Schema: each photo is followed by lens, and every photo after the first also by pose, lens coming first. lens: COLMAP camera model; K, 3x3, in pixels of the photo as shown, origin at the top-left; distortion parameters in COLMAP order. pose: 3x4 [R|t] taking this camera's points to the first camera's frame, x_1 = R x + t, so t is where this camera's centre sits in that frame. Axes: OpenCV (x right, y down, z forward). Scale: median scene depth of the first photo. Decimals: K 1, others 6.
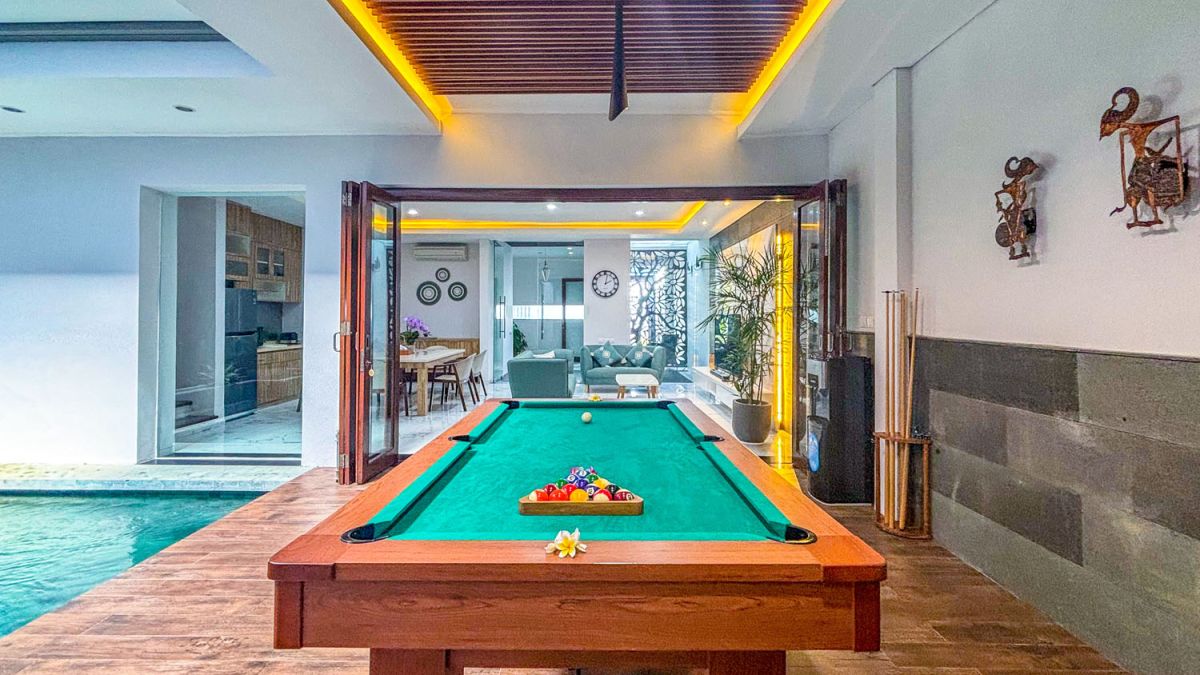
lens RADIAL K [[521.0, 0, 597.7], [0, 521.0, 312.4], [0, 0, 1]] dist [0.000144, -0.000276]
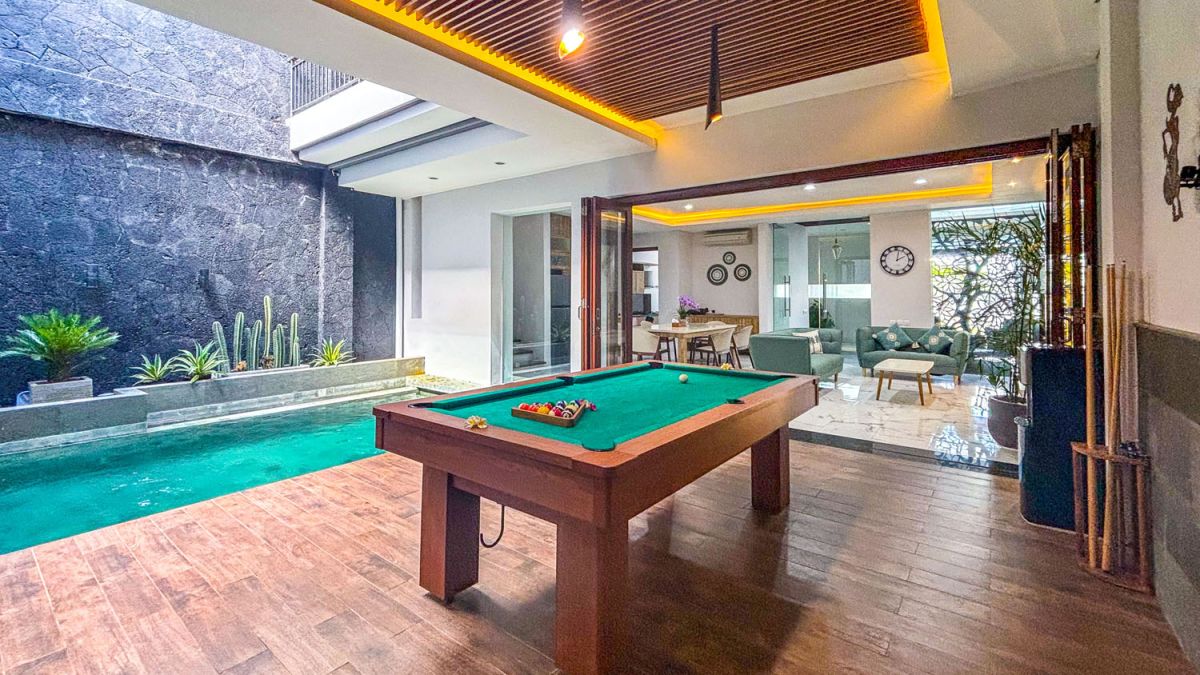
lens RADIAL K [[491.2, 0, 599.5], [0, 491.2, 276.6], [0, 0, 1]] dist [0.000991, -0.000054]
pose [[0.813392, -0.019983, -0.581372, 0.180277], [0.001869, 0.999494, -0.031739, 0.000066], [0.581713, 0.024730, 0.813018, -0.018784]]
